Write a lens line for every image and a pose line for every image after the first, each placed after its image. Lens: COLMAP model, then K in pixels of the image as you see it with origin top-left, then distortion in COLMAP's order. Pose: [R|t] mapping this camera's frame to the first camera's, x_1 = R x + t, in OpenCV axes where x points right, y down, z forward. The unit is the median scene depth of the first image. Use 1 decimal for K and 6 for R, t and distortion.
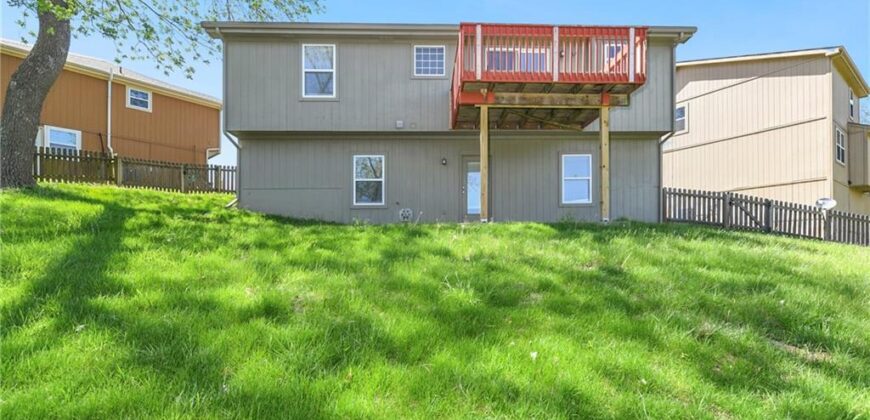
lens RADIAL K [[356.4, 0, 441.9], [0, 356.4, 208.8], [0, 0, 1]] dist [0.003497, 0.000140]
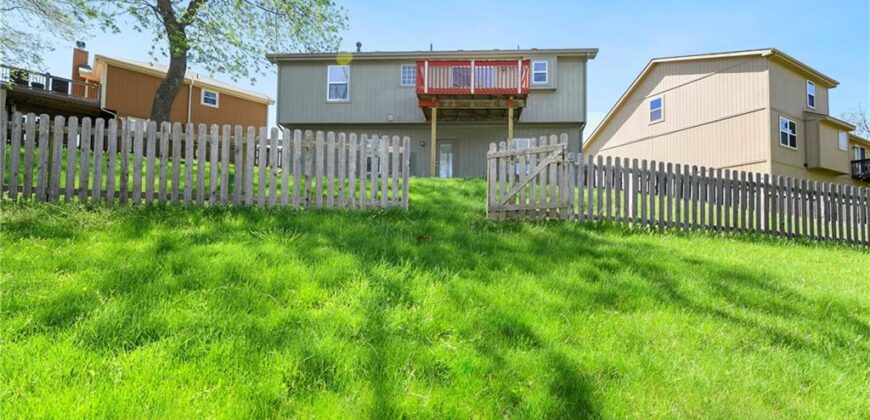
lens RADIAL K [[360.4, 0, 436.2], [0, 360.4, 187.6], [0, 0, 1]] dist [0.002322, 0.000139]
pose [[0.995351, 0.012287, -0.095530, 0.196066], [-0.014837, 0.999551, -0.026029, 0.078149], [0.095167, 0.027325, 0.995086, -0.415790]]
